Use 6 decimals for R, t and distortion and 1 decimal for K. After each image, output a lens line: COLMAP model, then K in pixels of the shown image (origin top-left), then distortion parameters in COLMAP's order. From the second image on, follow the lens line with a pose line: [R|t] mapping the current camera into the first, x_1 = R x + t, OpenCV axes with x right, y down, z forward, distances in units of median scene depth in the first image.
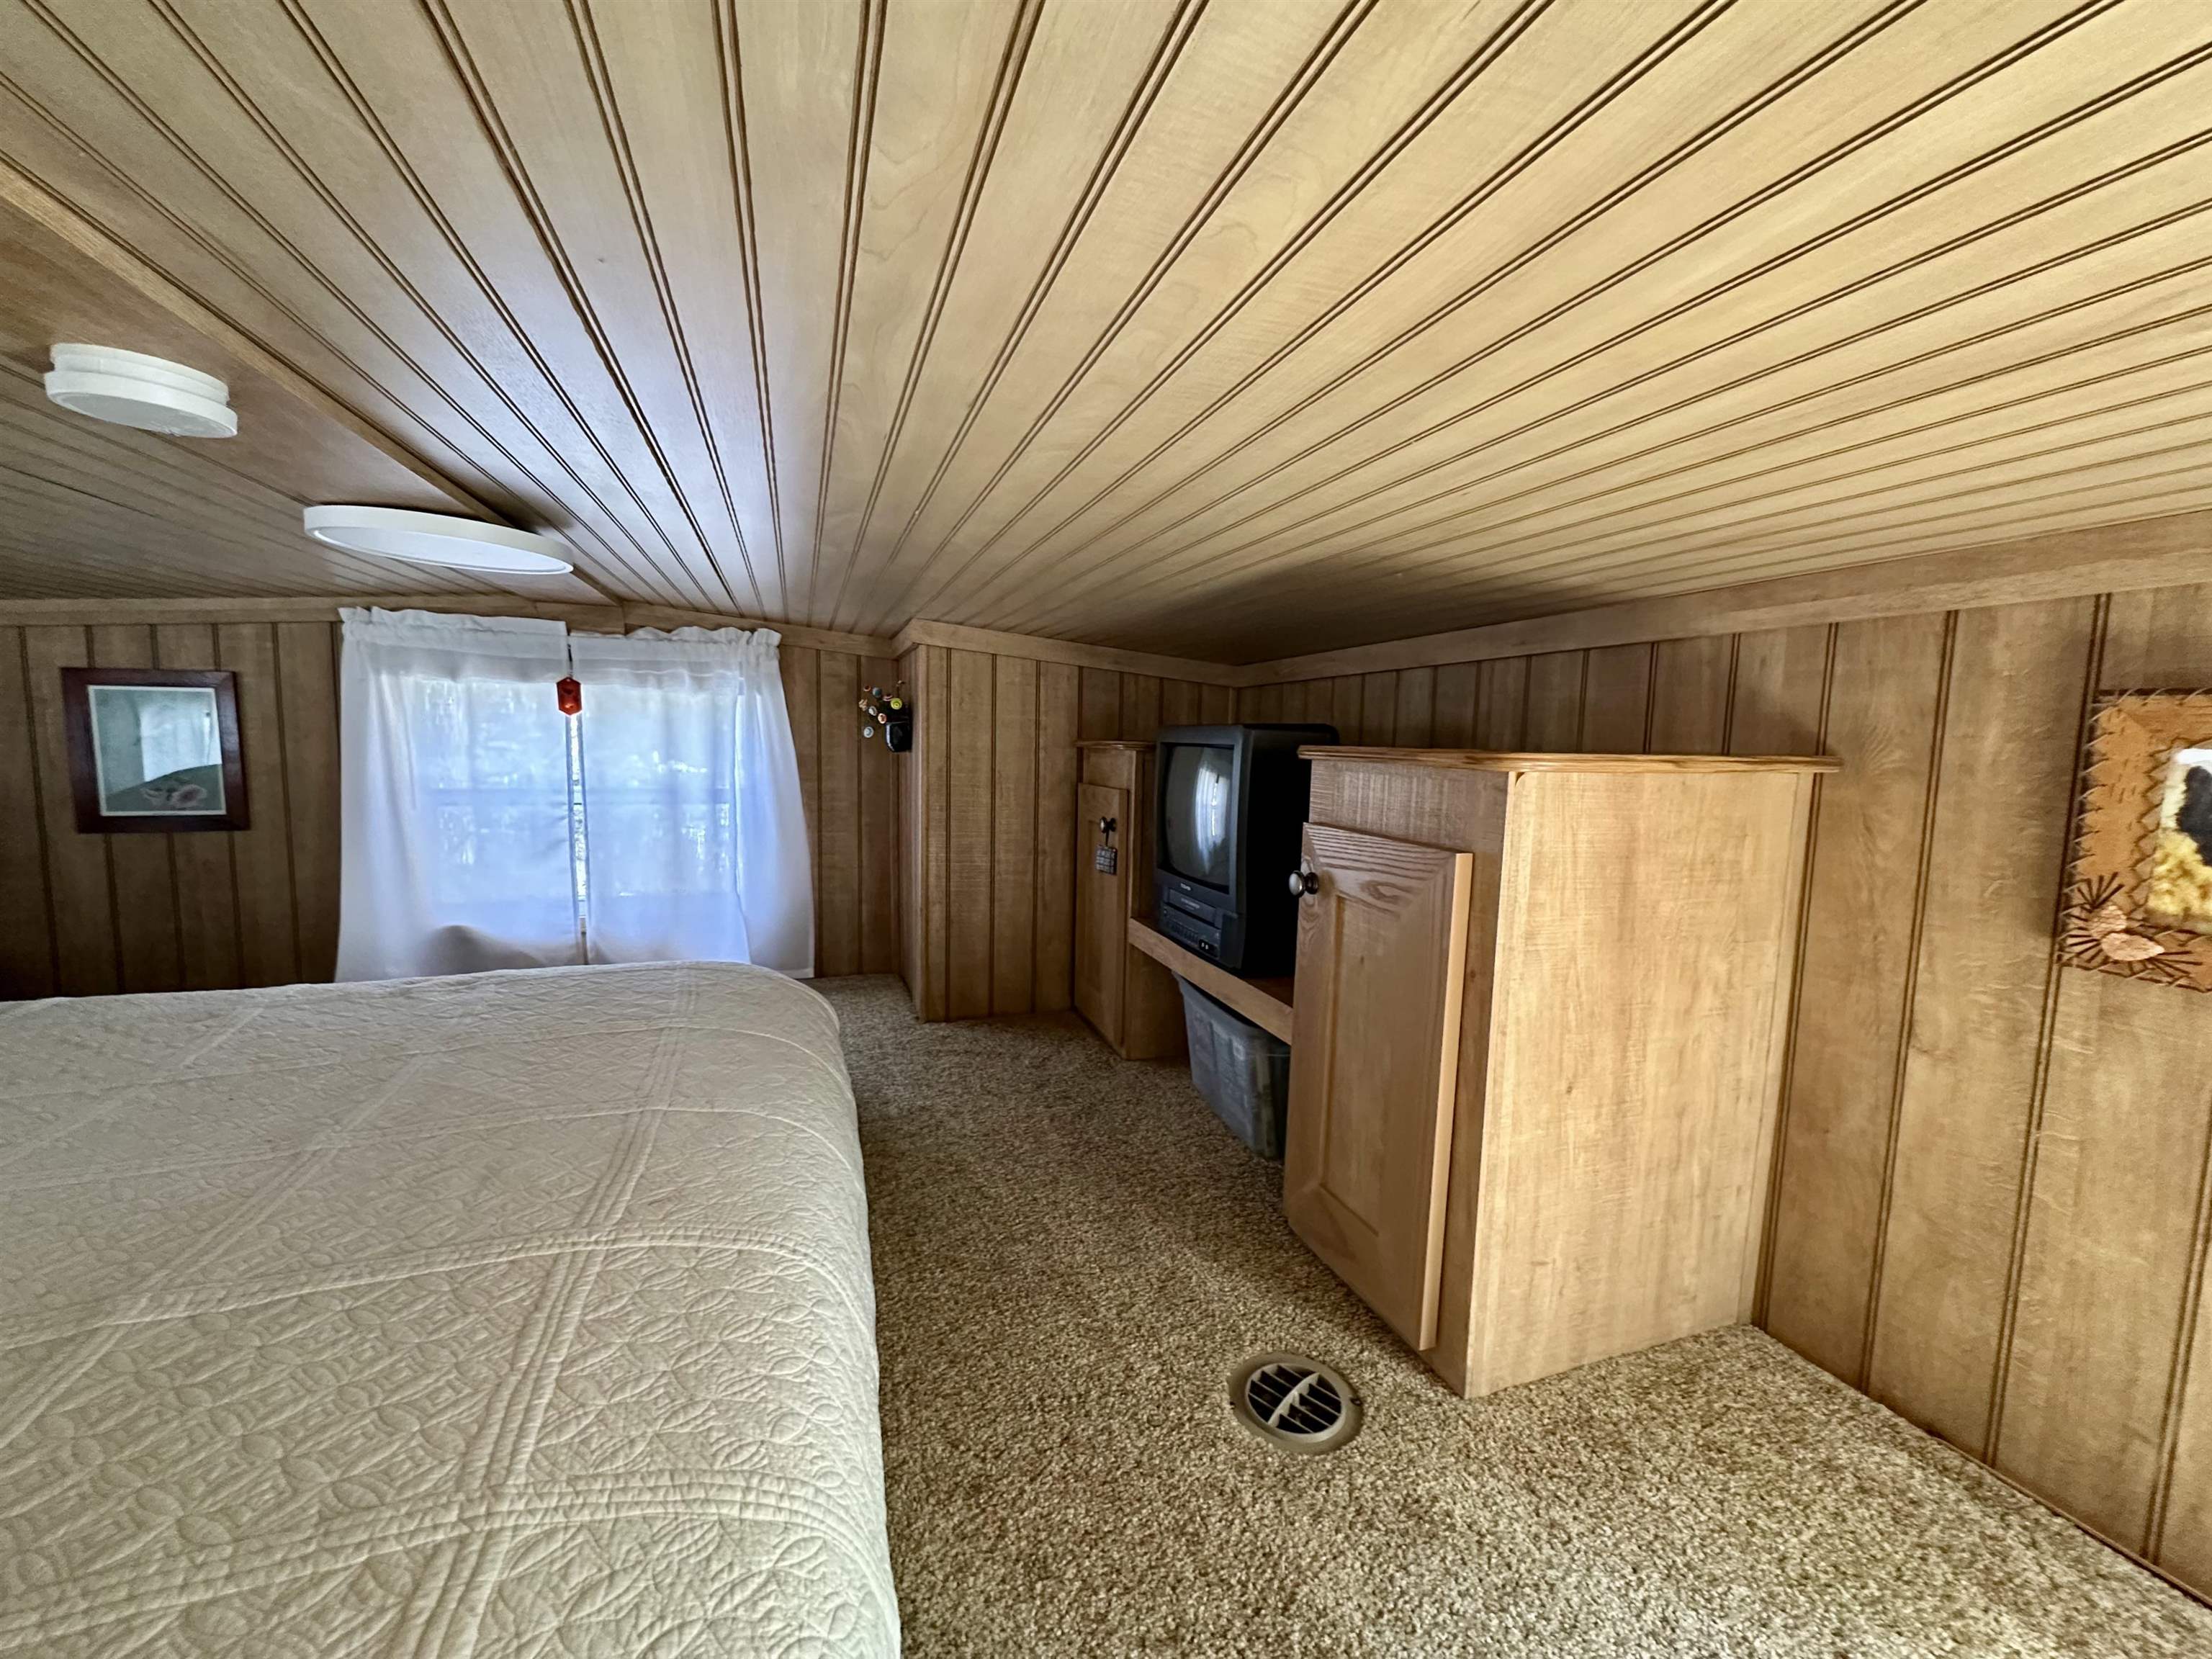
lens RADIAL K [[876.4, 0, 1115.2], [0, 876.4, 831.0], [0, 0, 1]] dist [-0.005562, 0.000355]
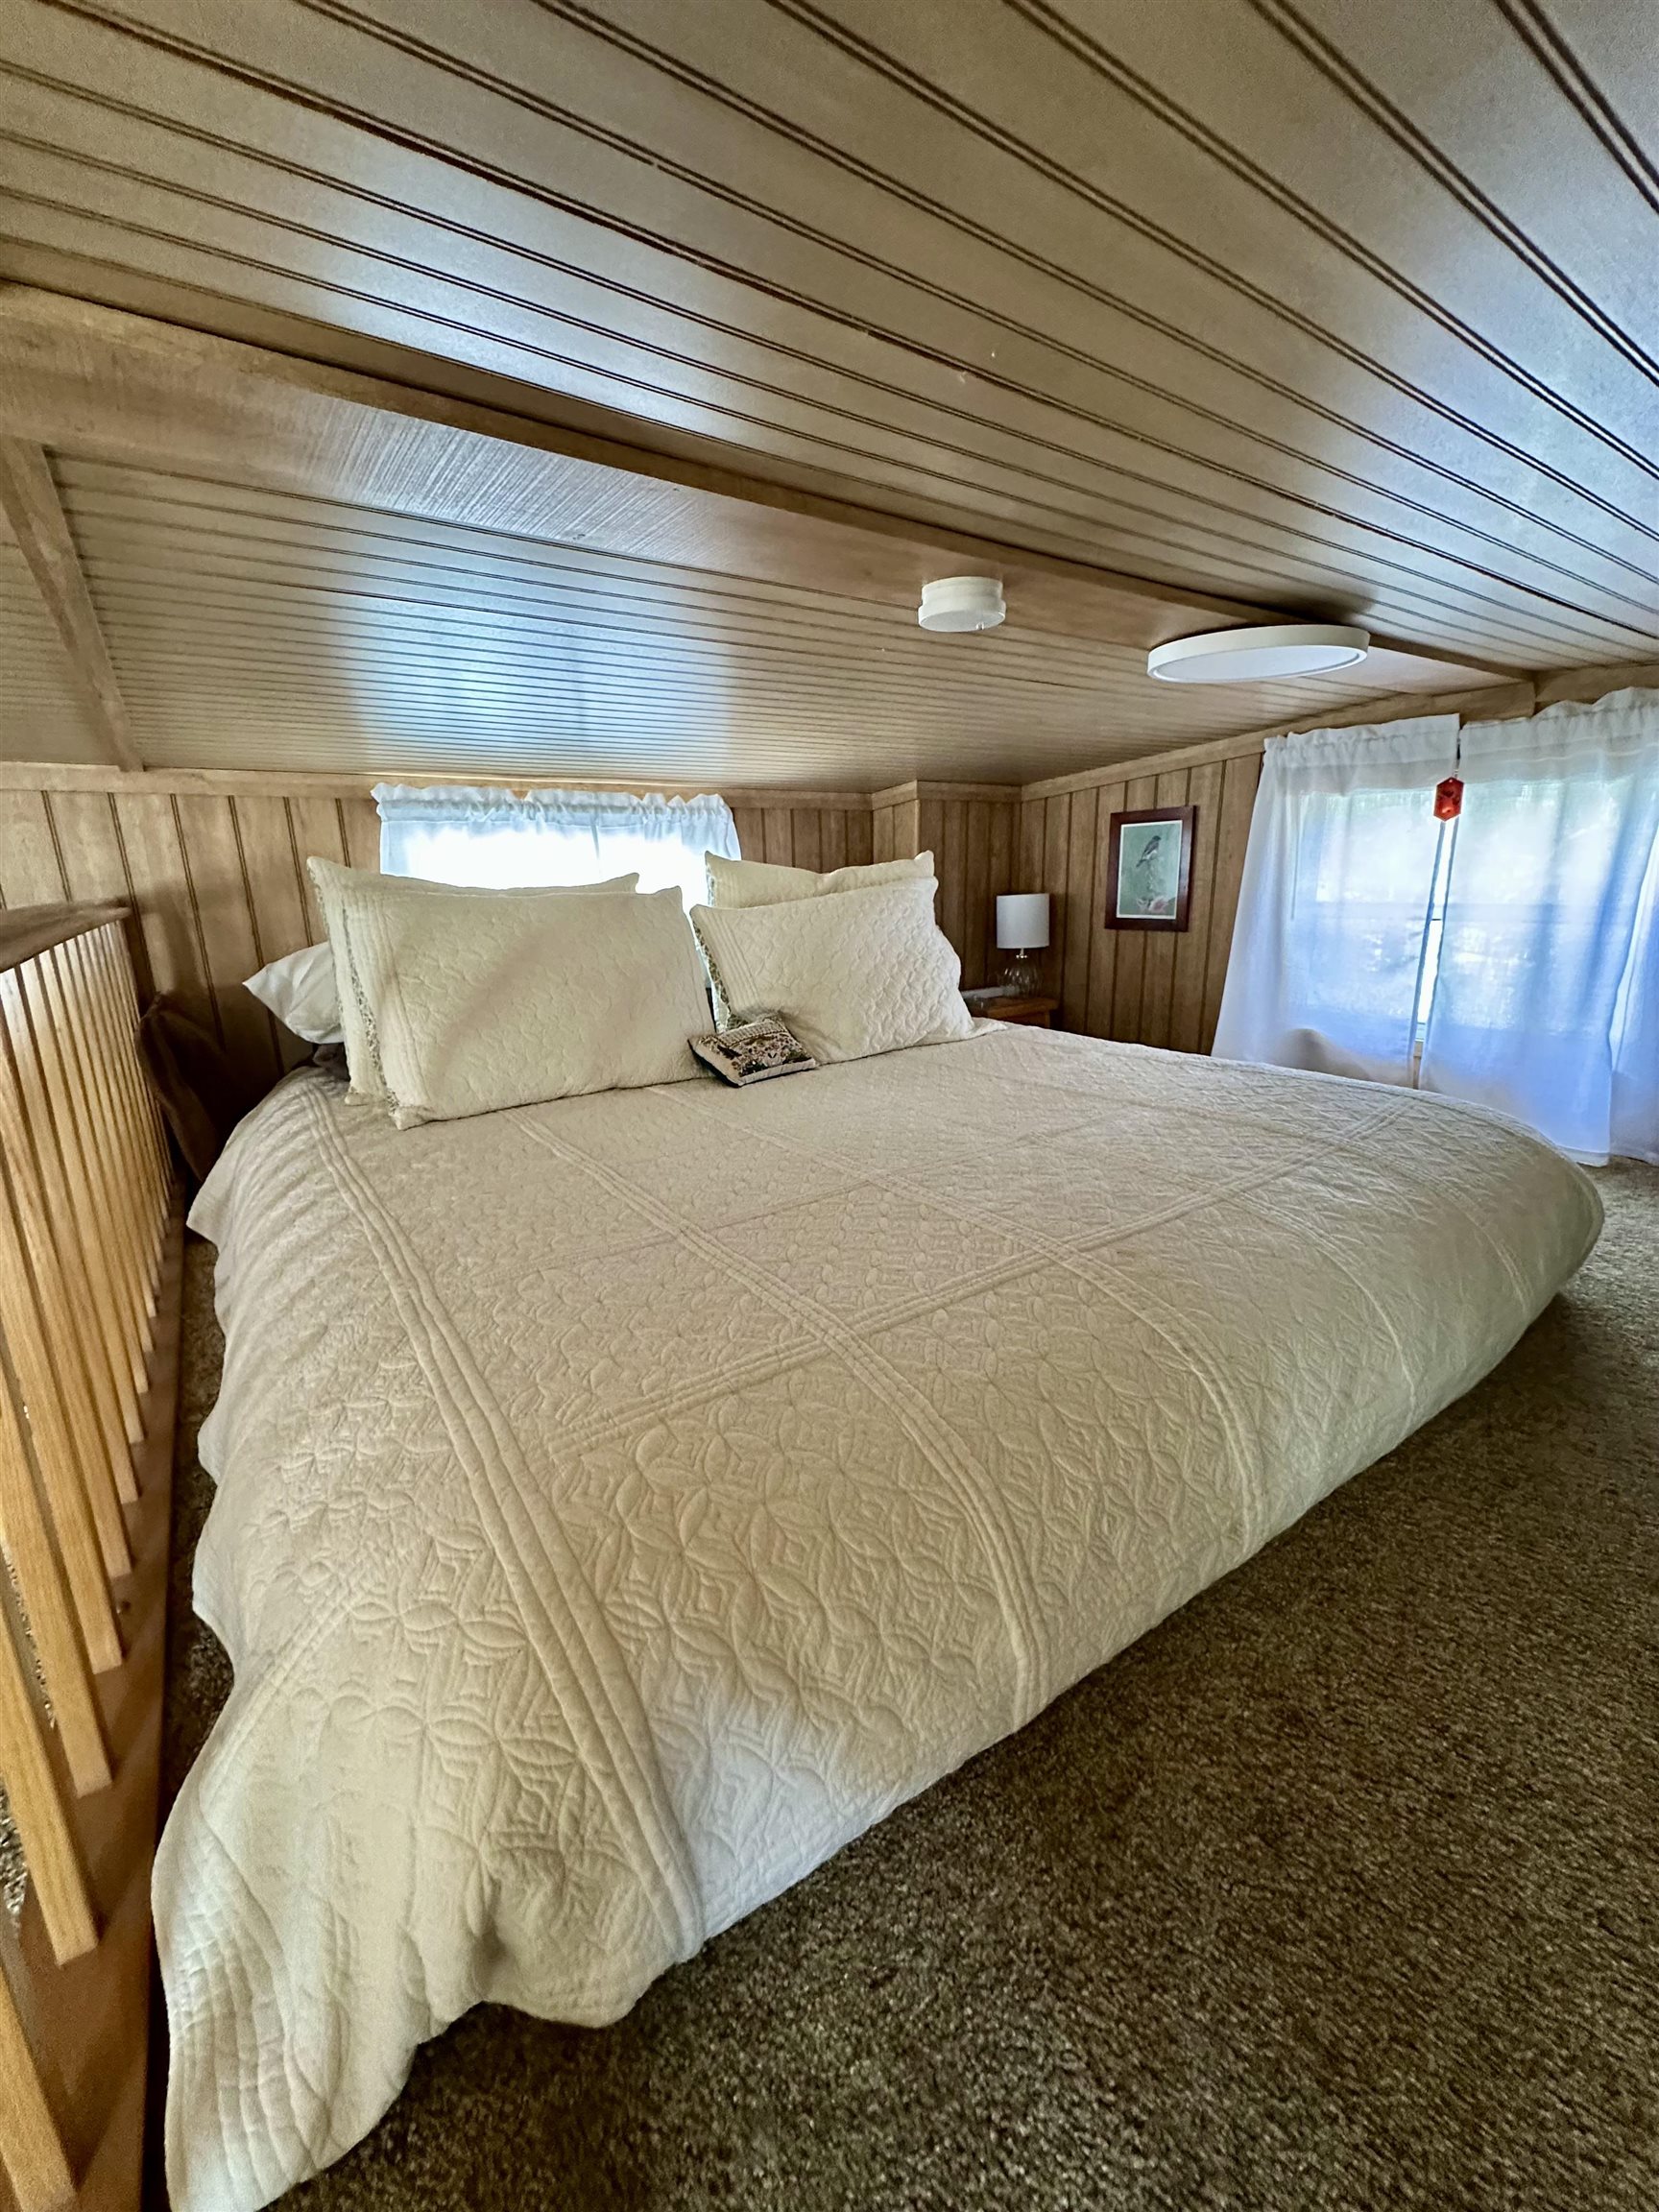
lens RADIAL K [[879.9, 0, 829.5], [0, 879.9, 1106.0], [0, 0, 1]] dist [-0.003371, 0.000724]
pose [[0.262657, 0.222659, -0.938847, 0.174924], [-0.070799, 0.974835, 0.211386, 0.013856], [0.962288, 0.010948, 0.271811, 0.150054]]
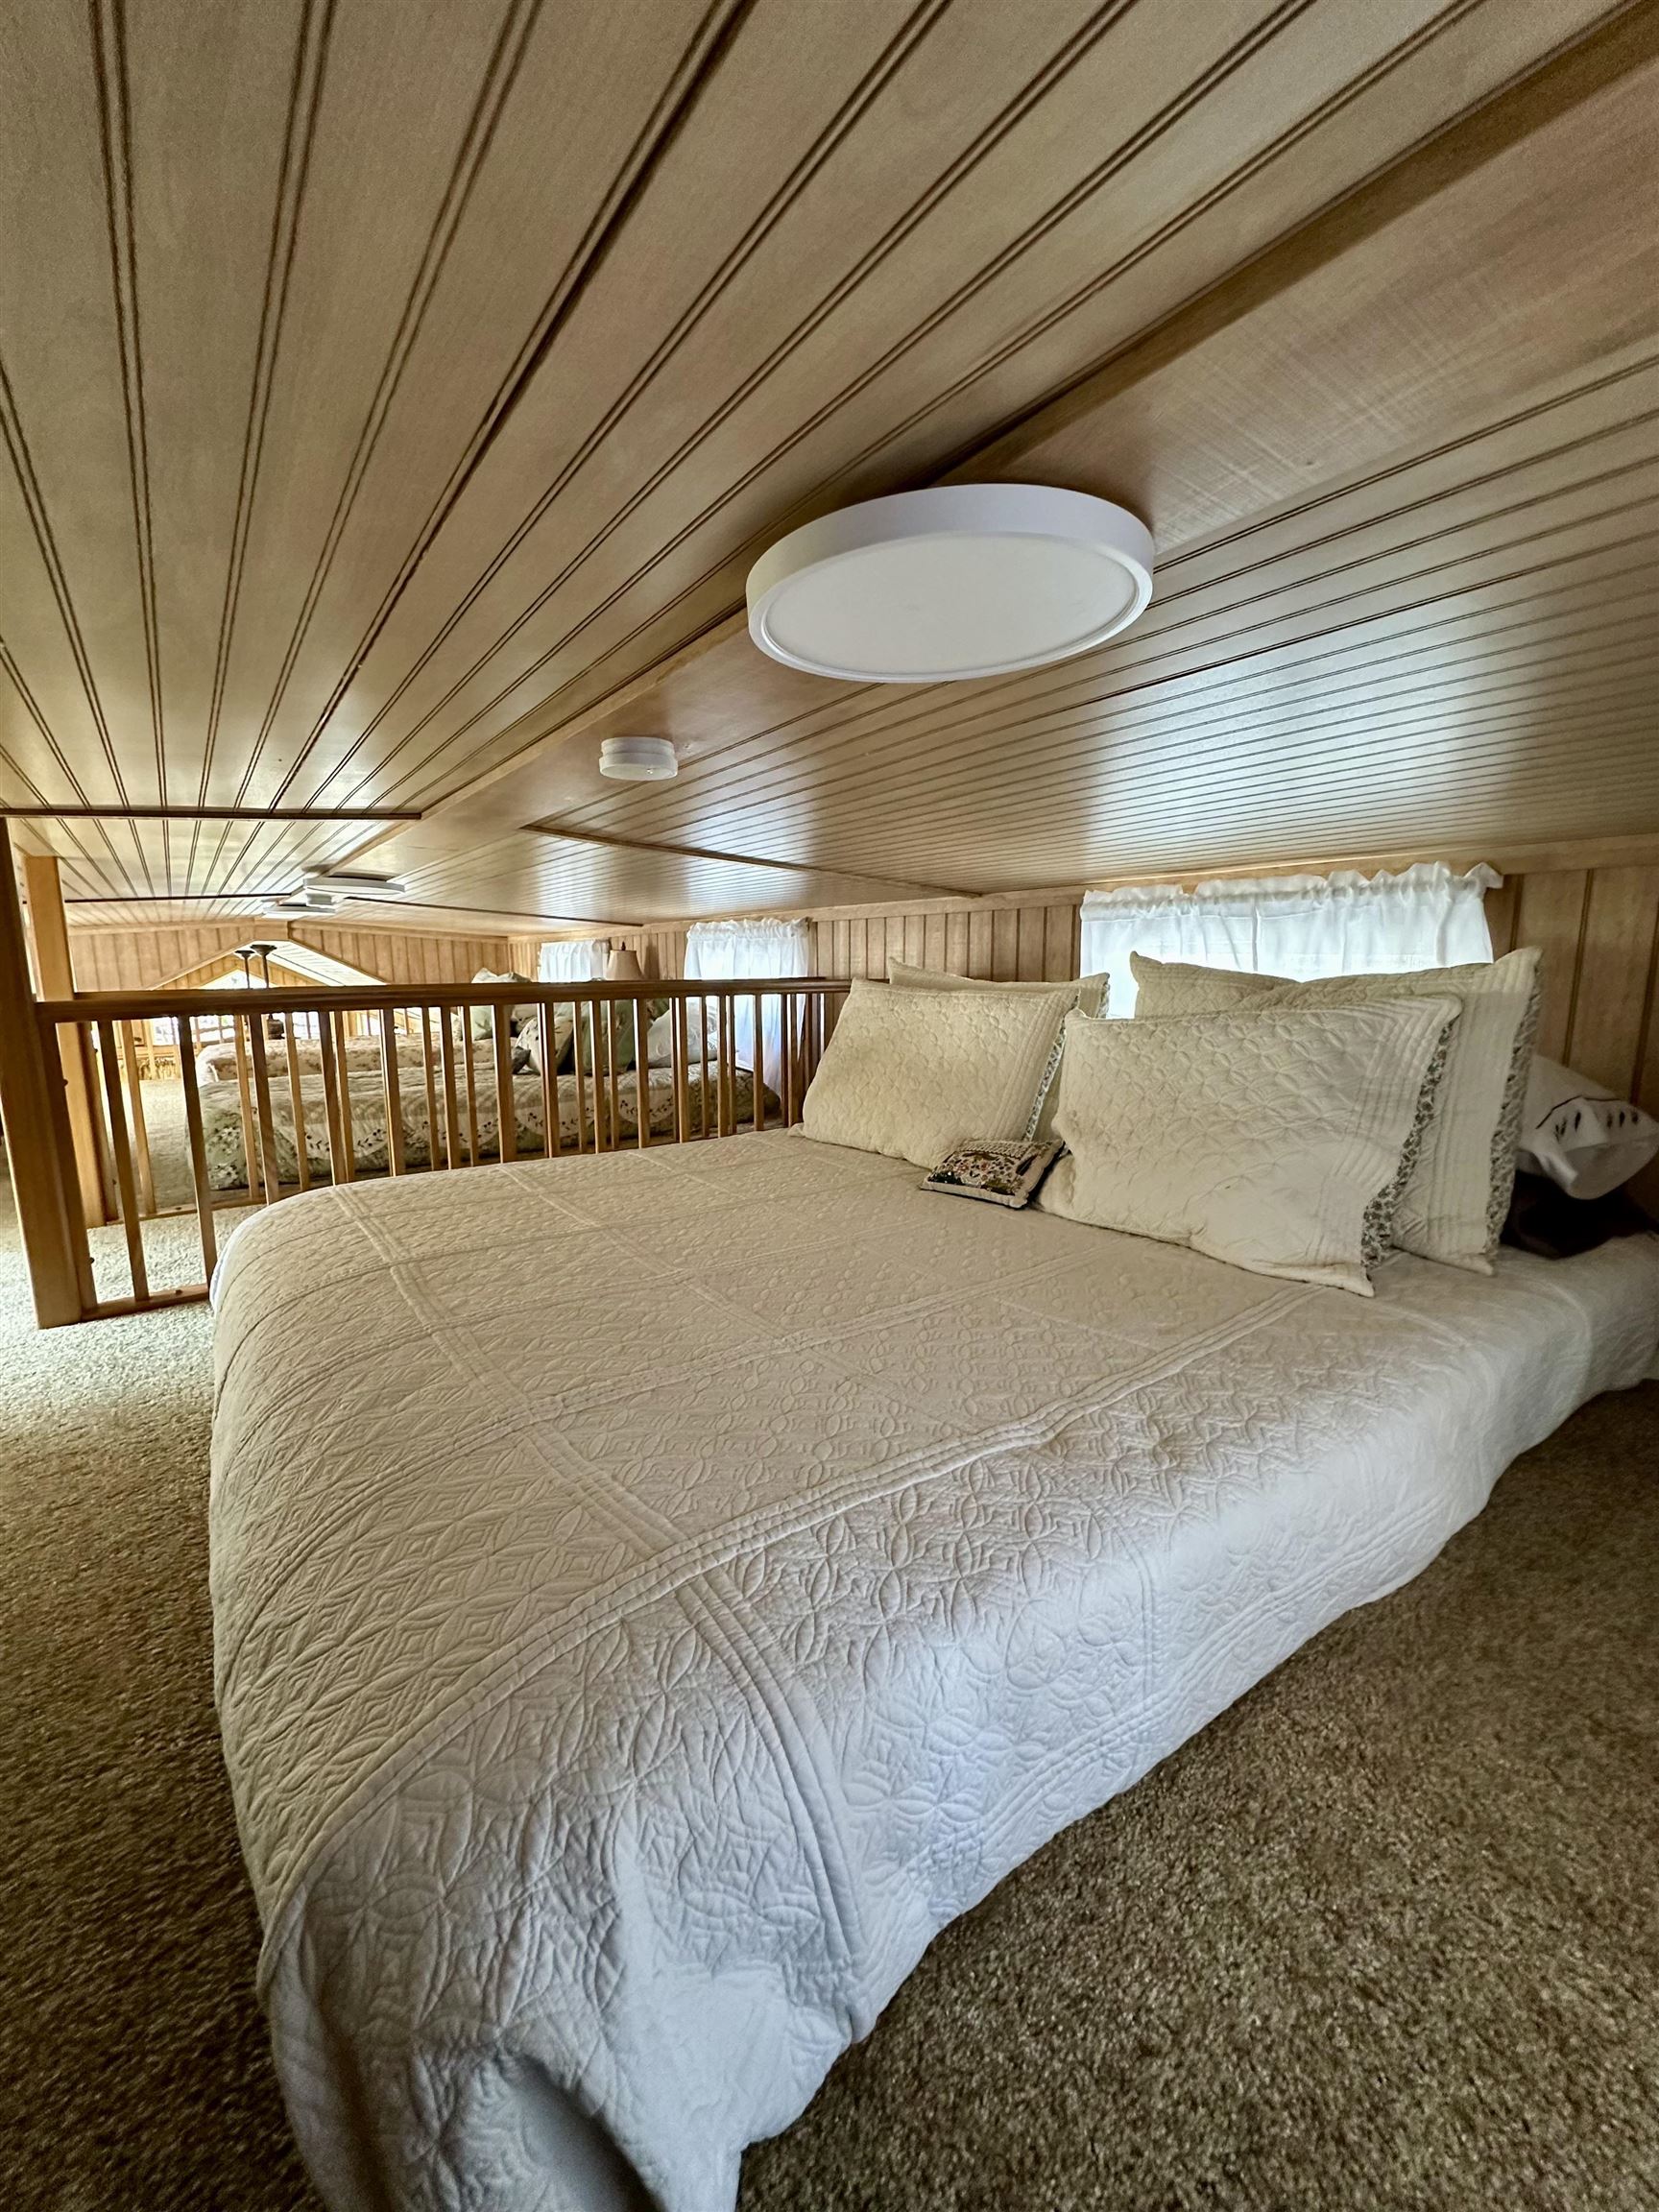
lens RADIAL K [[879.9, 0, 829.5], [0, 879.9, 1106.0], [0, 0, 1]] dist [-0.003371, 0.000724]
pose [[-0.953046, 0.034616, -0.300841, -0.369604], [-0.043597, 0.967411, 0.249428, -0.115932], [0.299671, 0.250832, -0.920478, 1.126281]]
